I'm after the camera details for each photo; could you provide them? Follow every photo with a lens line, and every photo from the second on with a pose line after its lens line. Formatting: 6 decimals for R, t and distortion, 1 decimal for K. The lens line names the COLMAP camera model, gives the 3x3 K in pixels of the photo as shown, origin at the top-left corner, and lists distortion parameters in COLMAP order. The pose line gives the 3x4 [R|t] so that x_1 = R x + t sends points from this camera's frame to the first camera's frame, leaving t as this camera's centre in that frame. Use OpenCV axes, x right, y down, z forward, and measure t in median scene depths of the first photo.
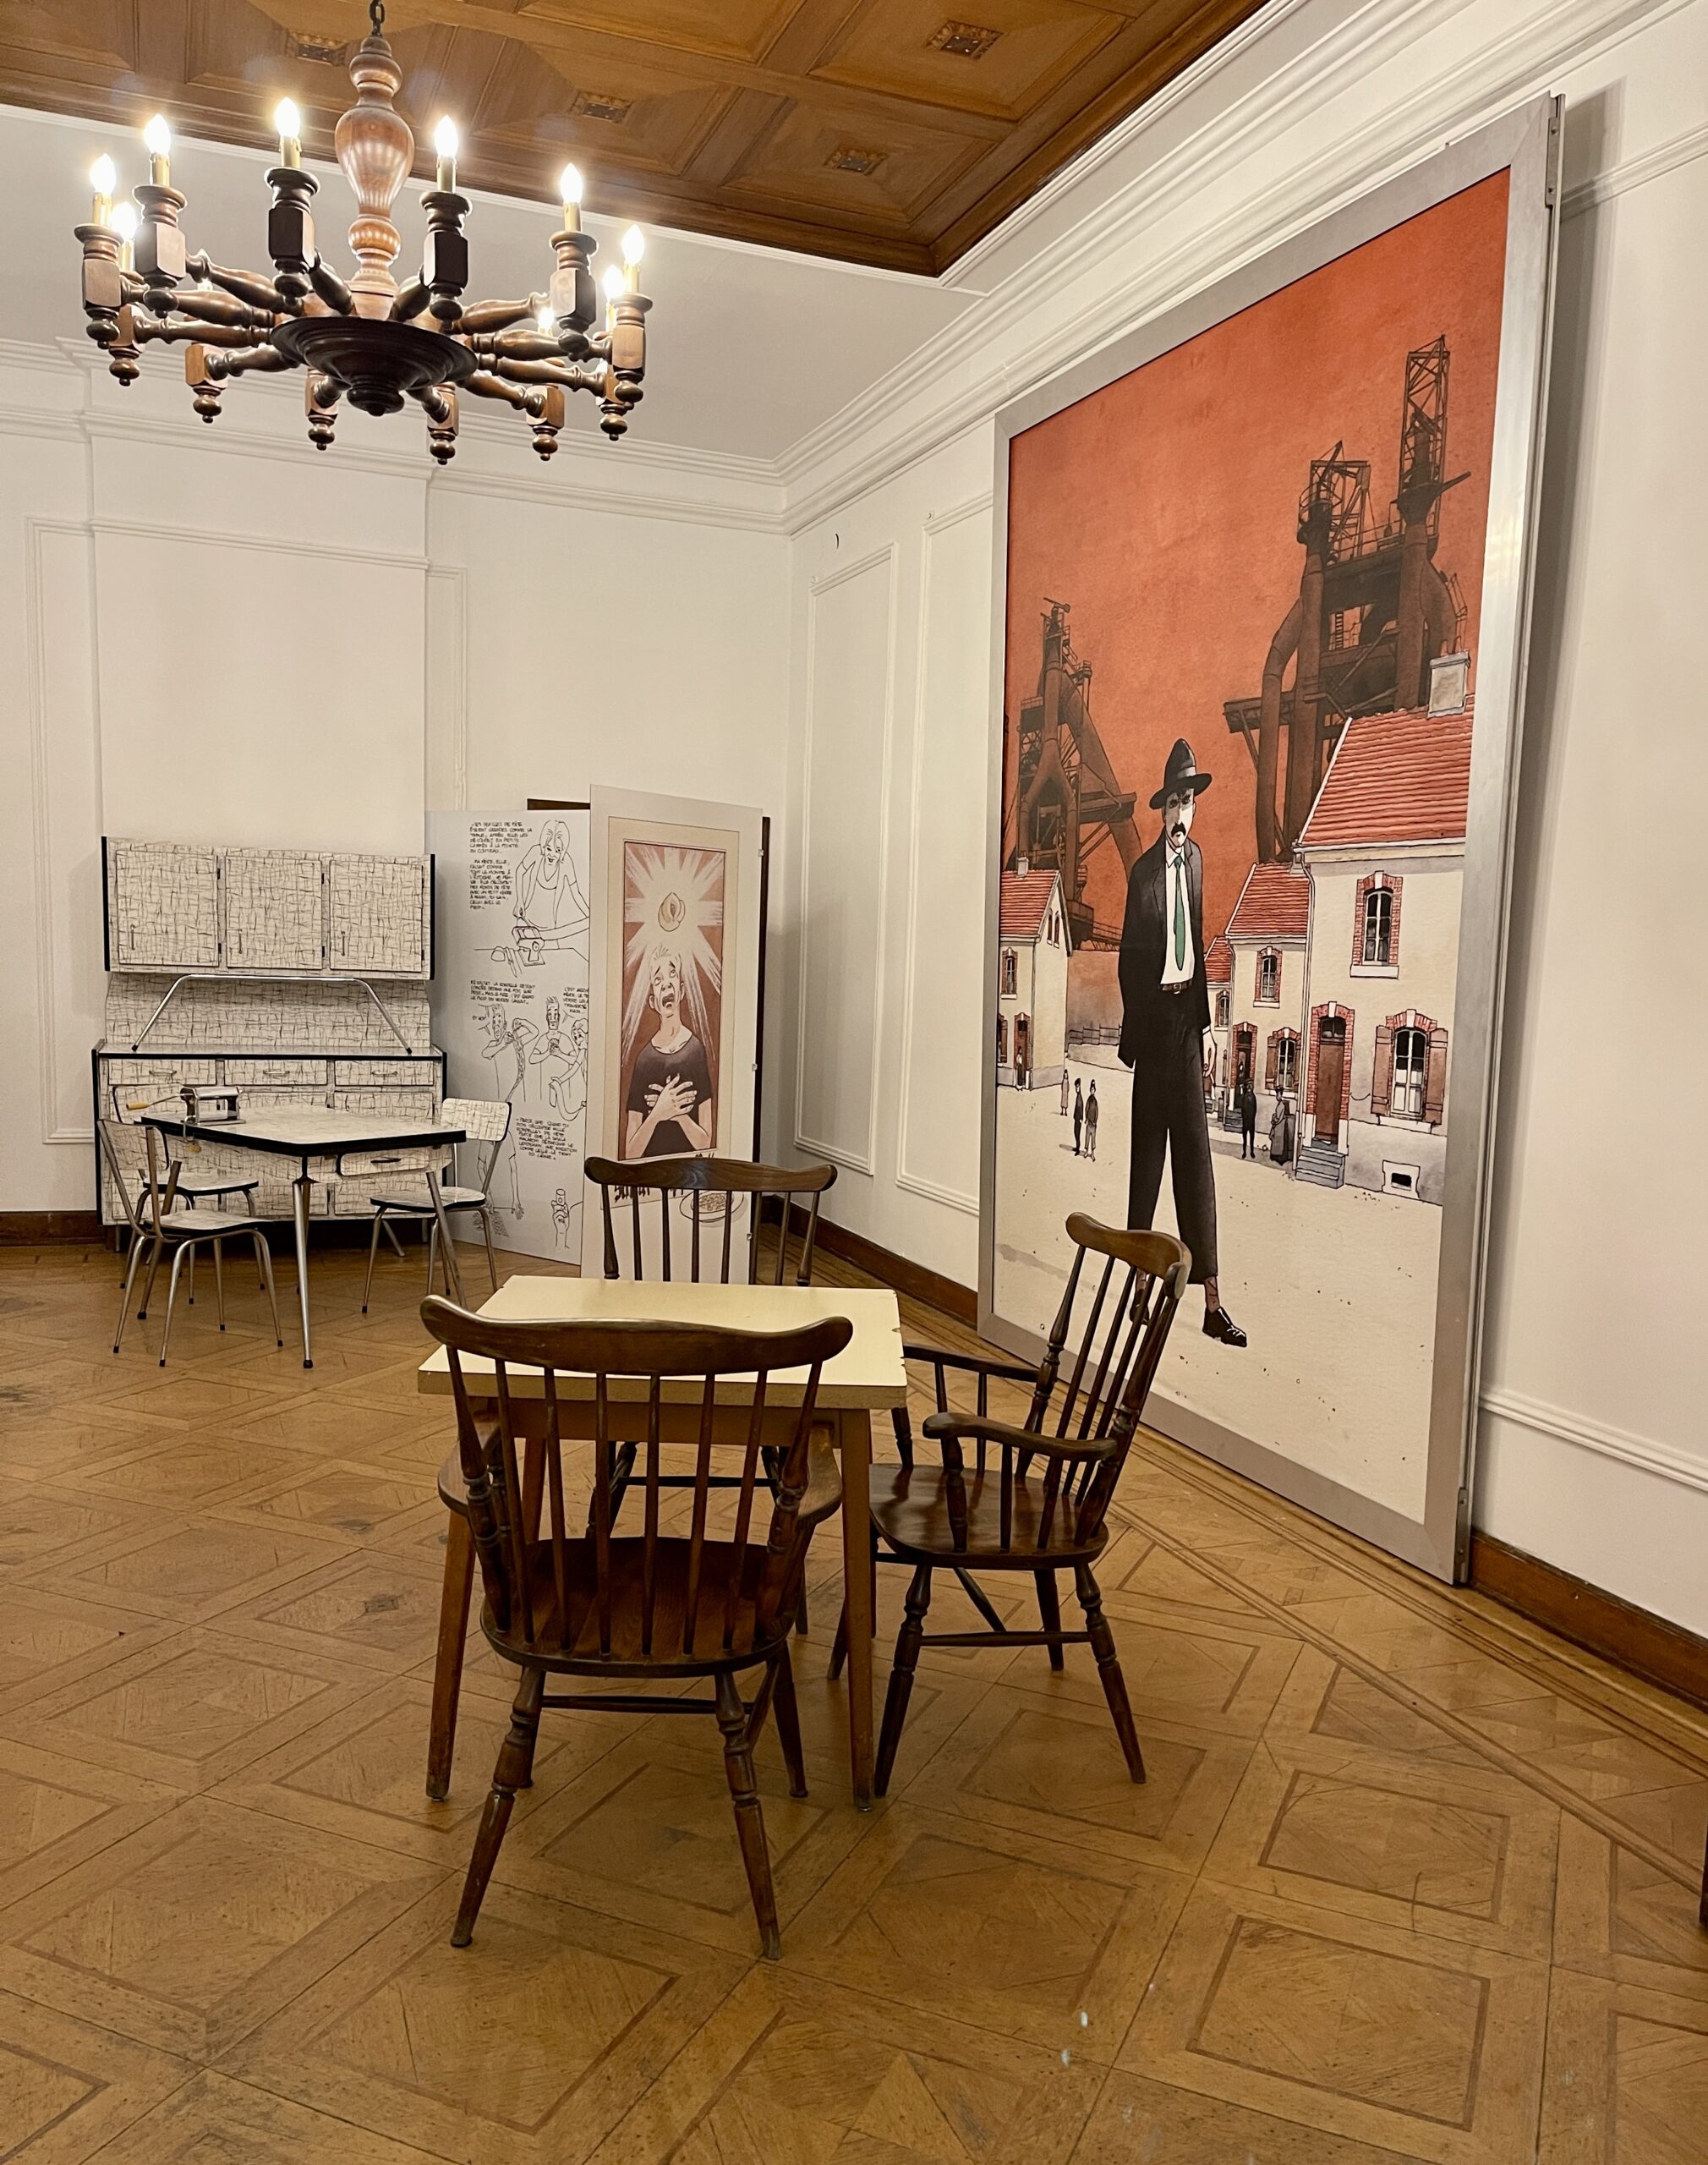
lens RADIAL K [[1708.1, 0, 867.7], [0, 1708.1, 1148.7], [0, 0, 1]] dist [0.002077, 0.076764]
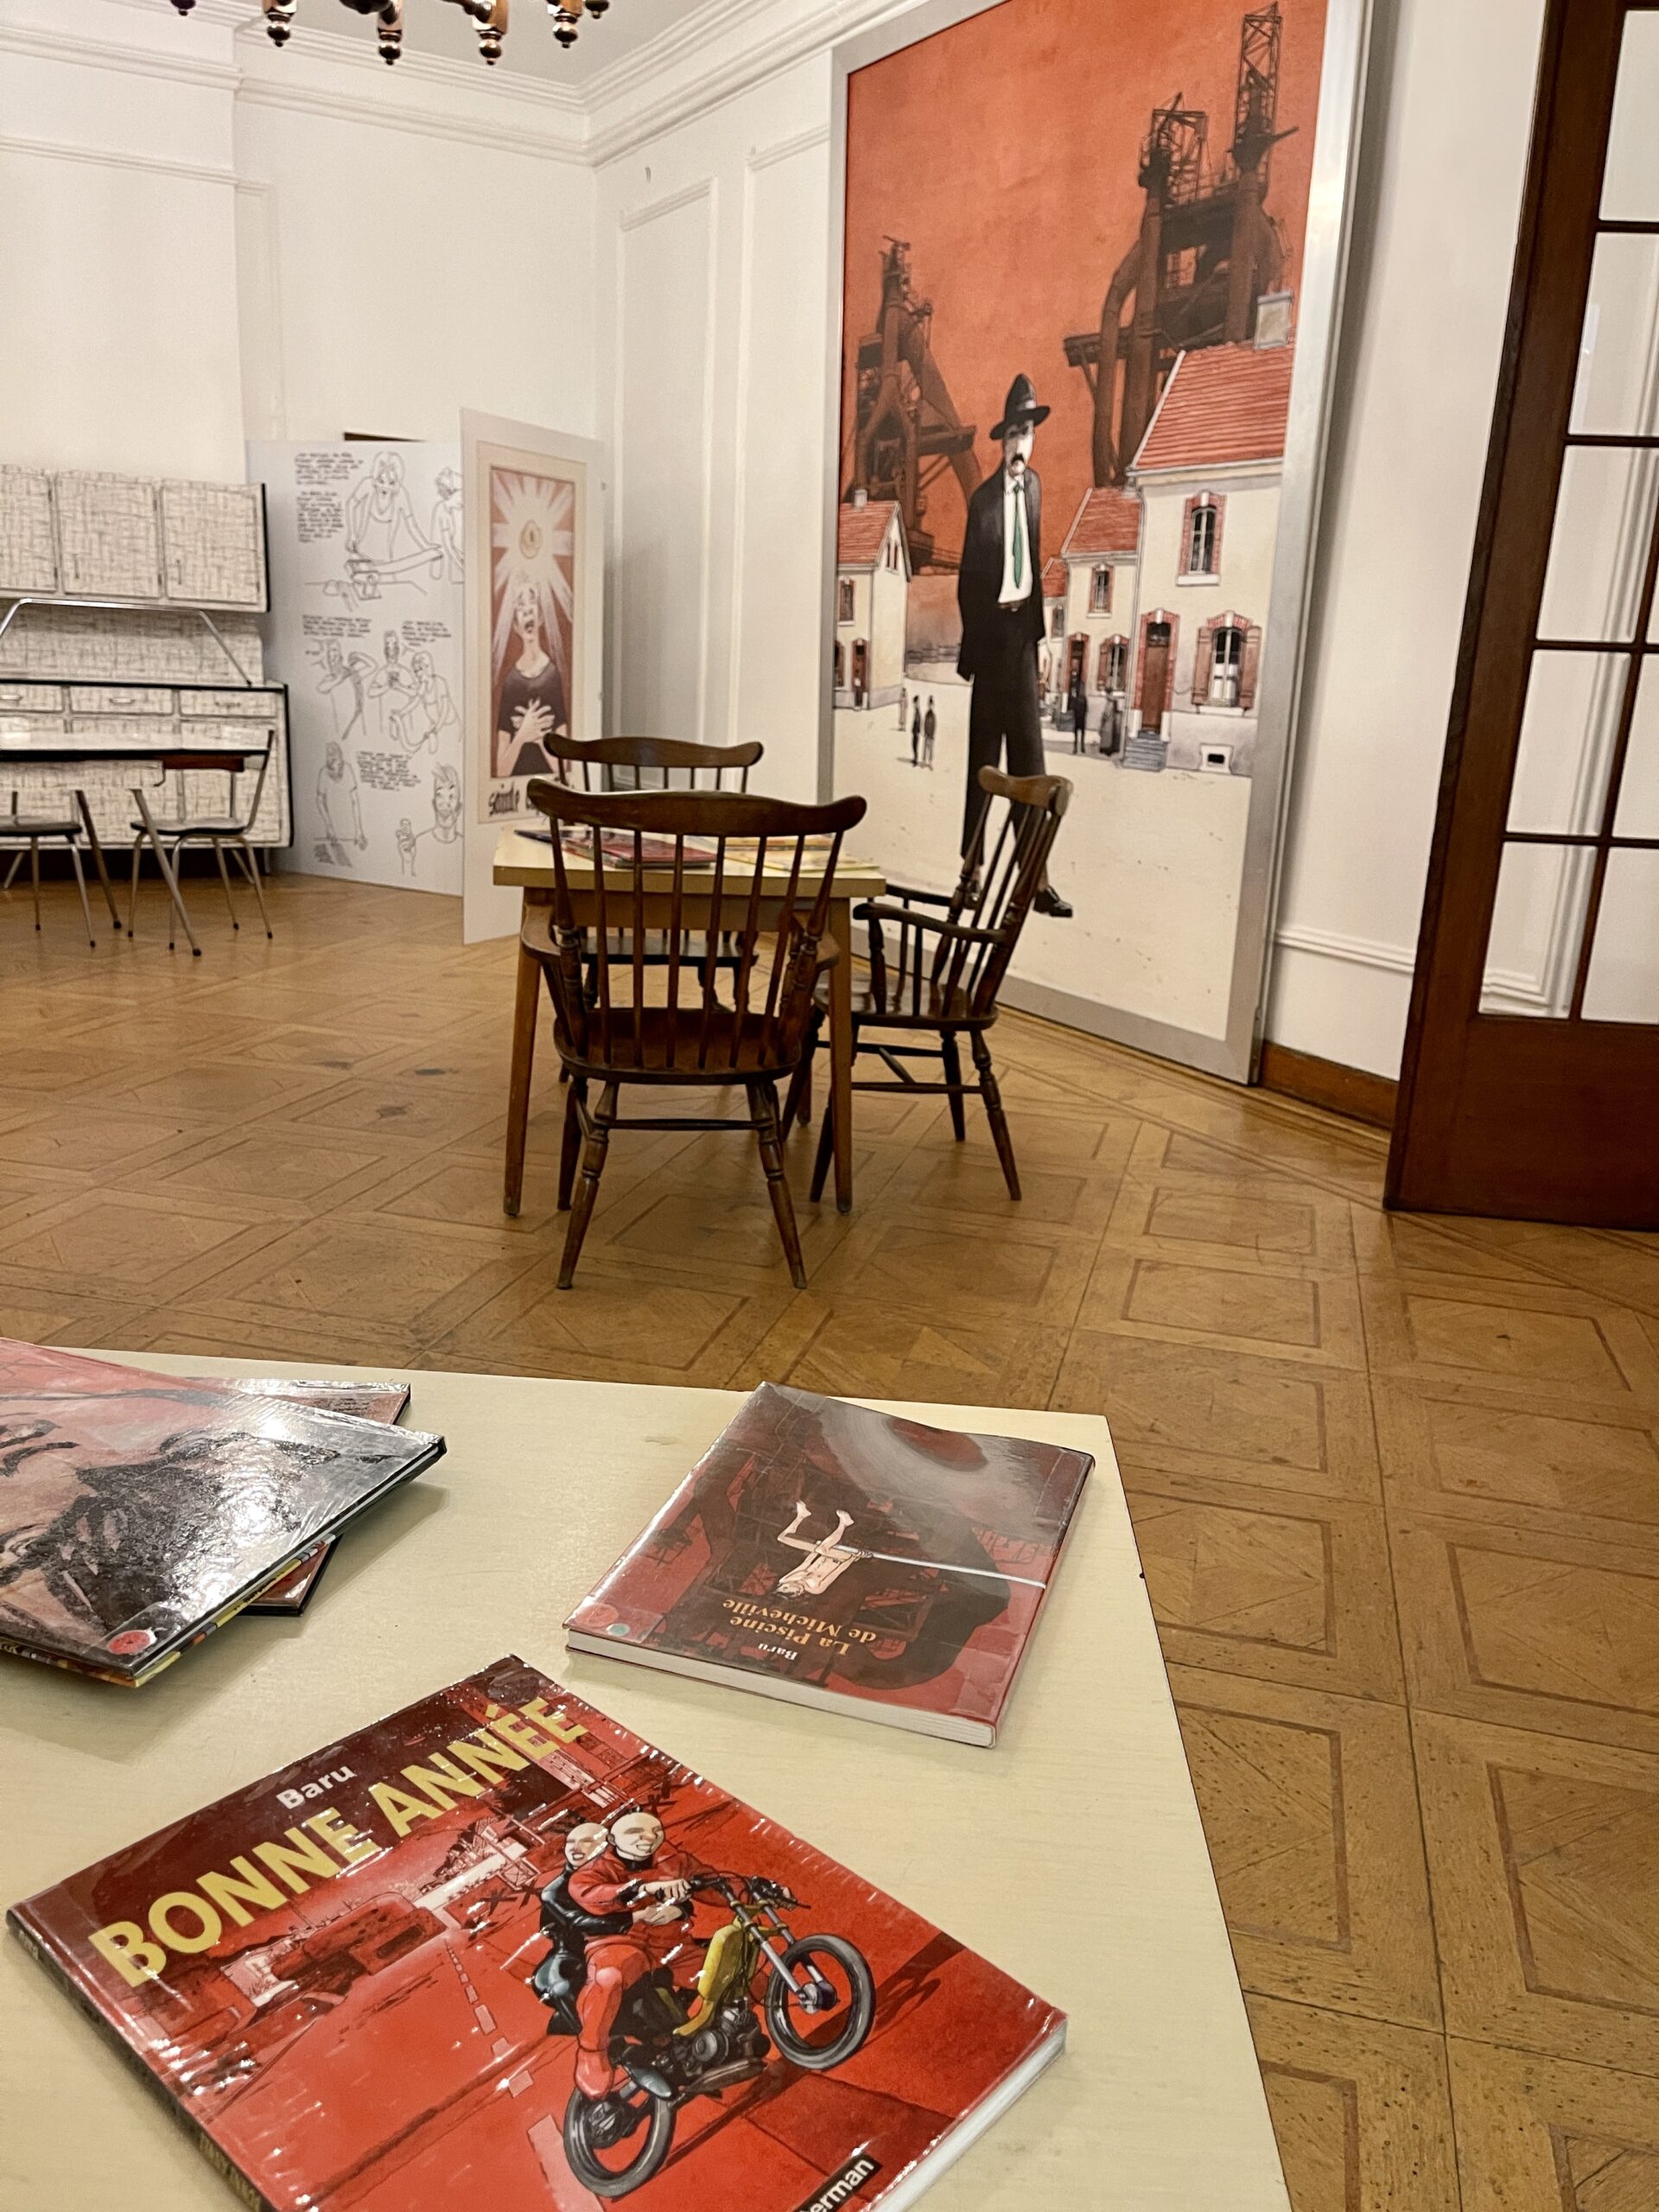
lens RADIAL K [[1672.4, 0, 829.5], [0, 1672.4, 1106.0], [0, 0, 1]] dist [0.045073, -0.044373]
pose [[0.989277, -0.028182, 0.143309, -0.116604], [0.006213, 0.988440, 0.151486, 0.068755], [-0.145921, -0.148971, 0.978016, -0.134893]]
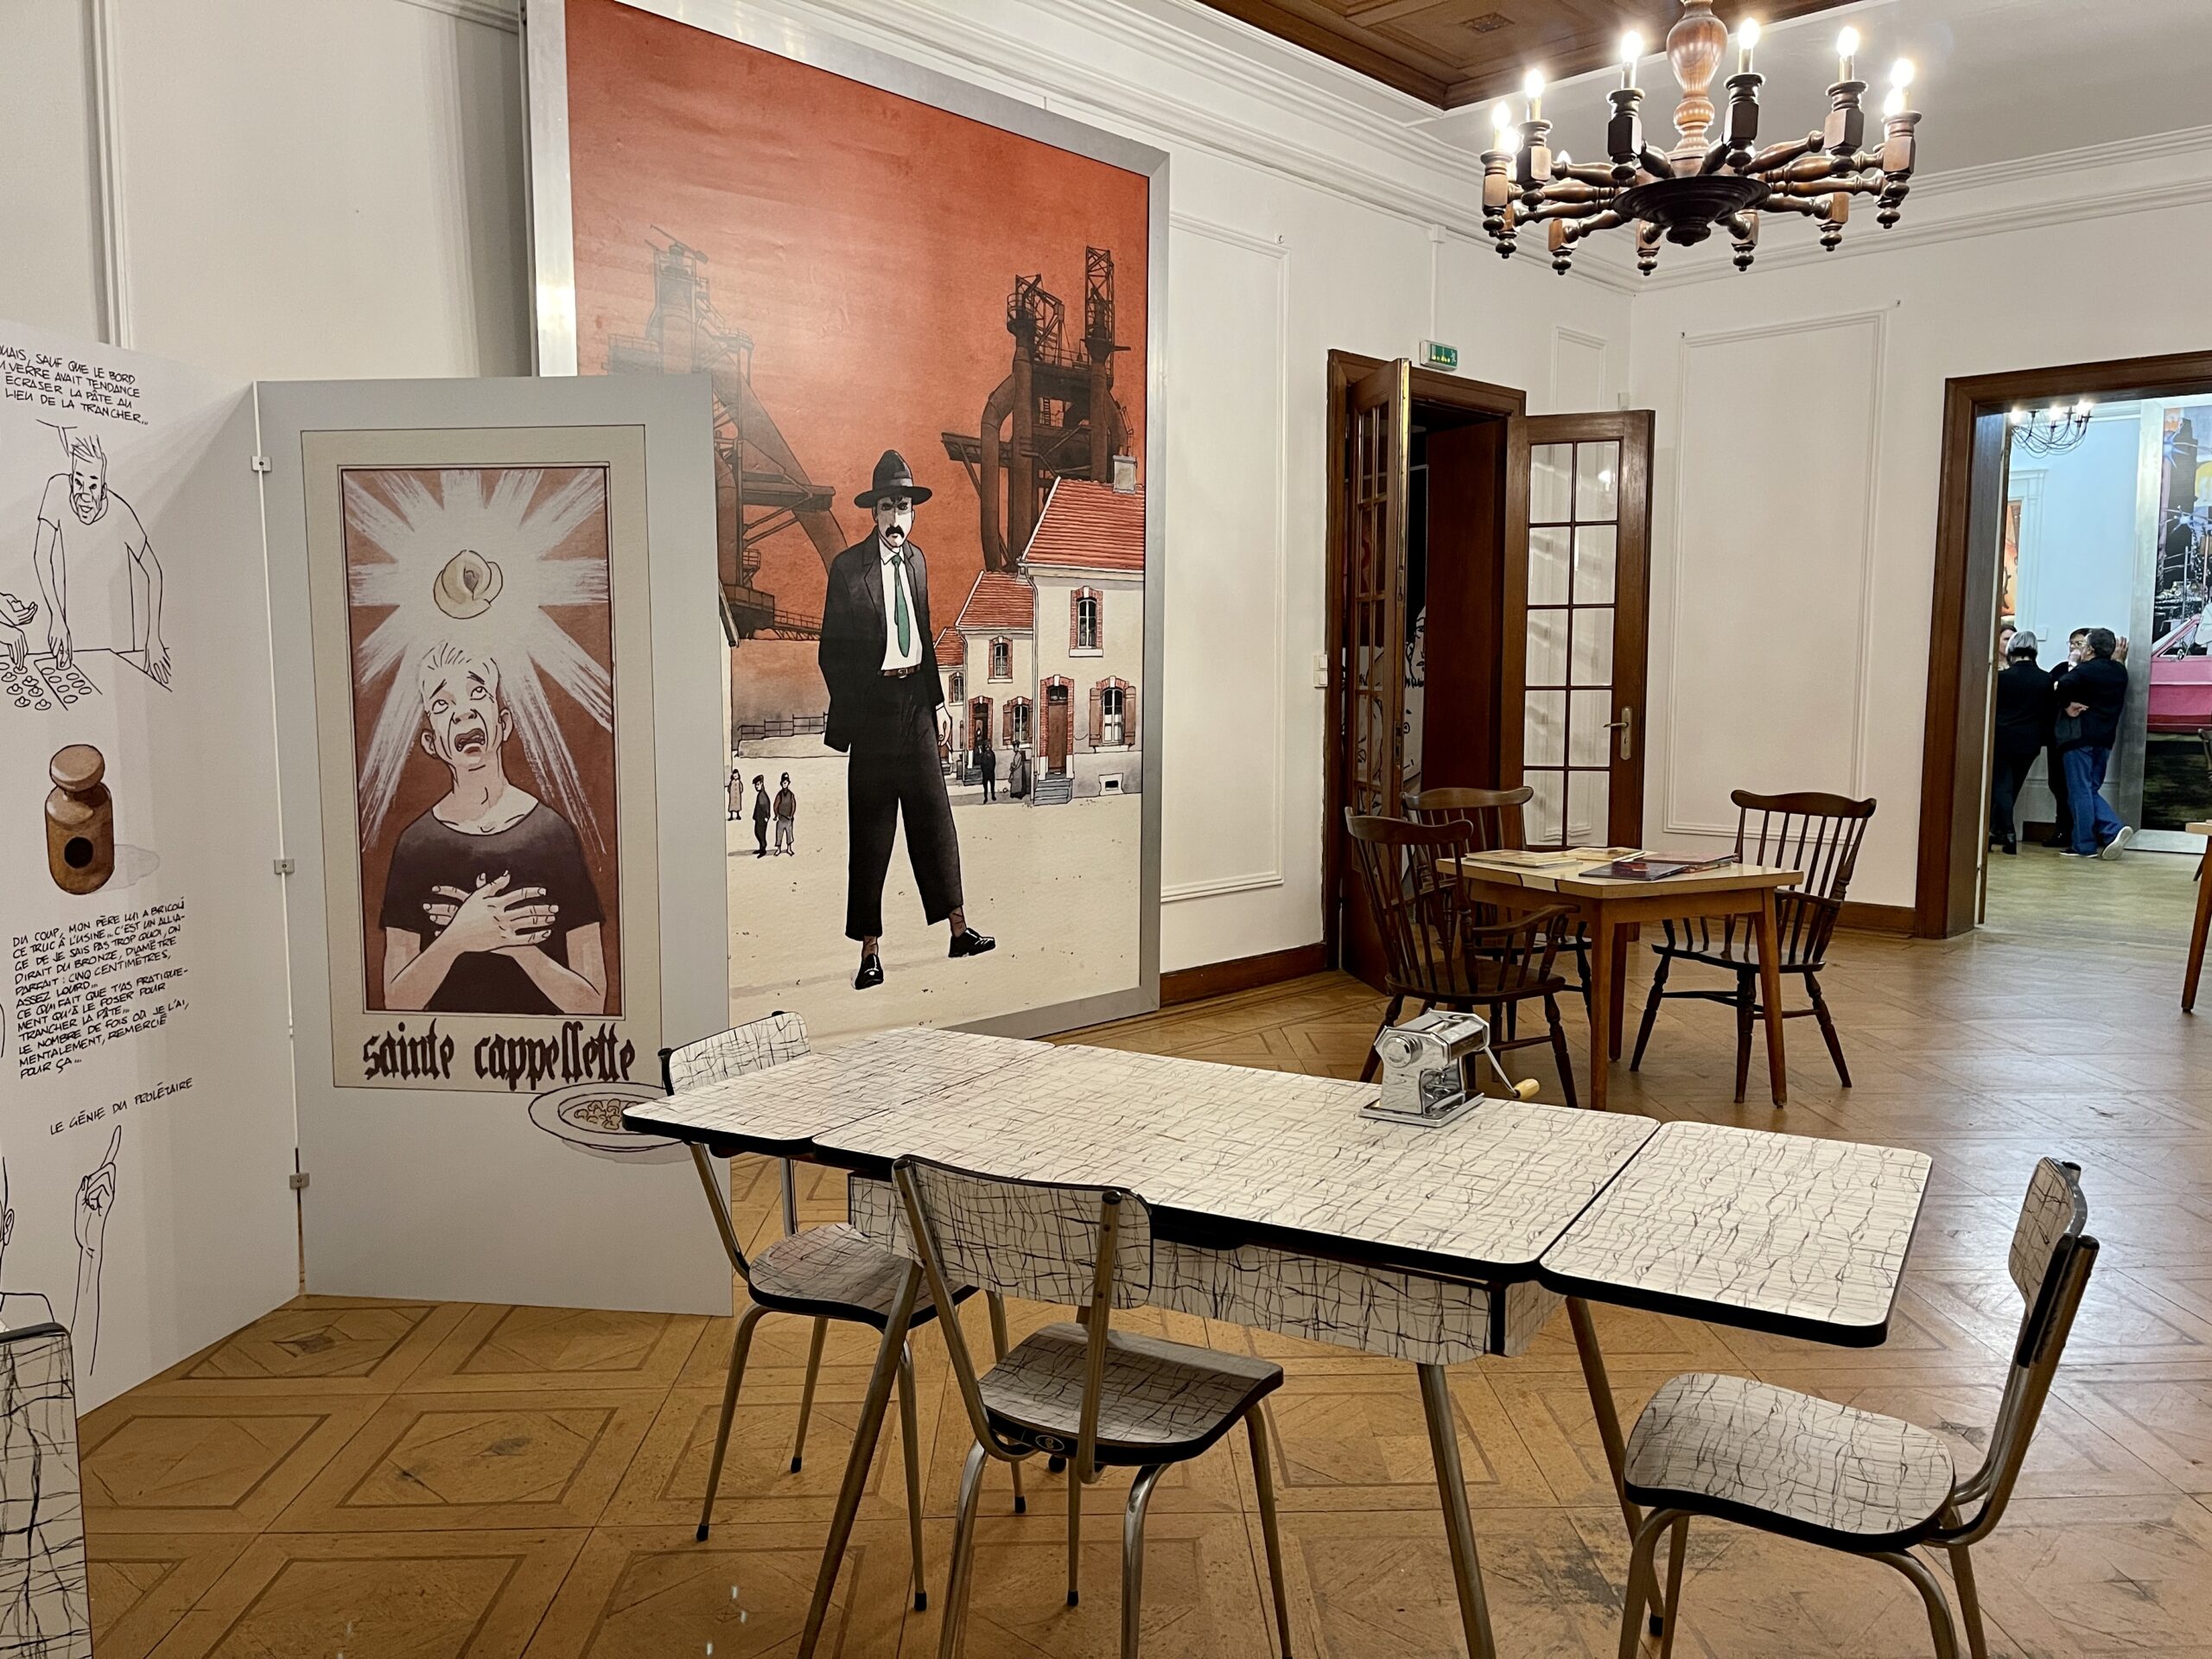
lens RADIAL K [[1623.5, 0, 1106.0], [0, 1623.5, 829.5], [0, 0, 1]] dist [0.071509, -0.112671]
pose [[-0.401837, -0.124605, 0.907194, -0.905378], [0.096159, 0.979479, 0.177127, -0.178789], [-0.910648, 0.158411, -0.381610, 1.370674]]
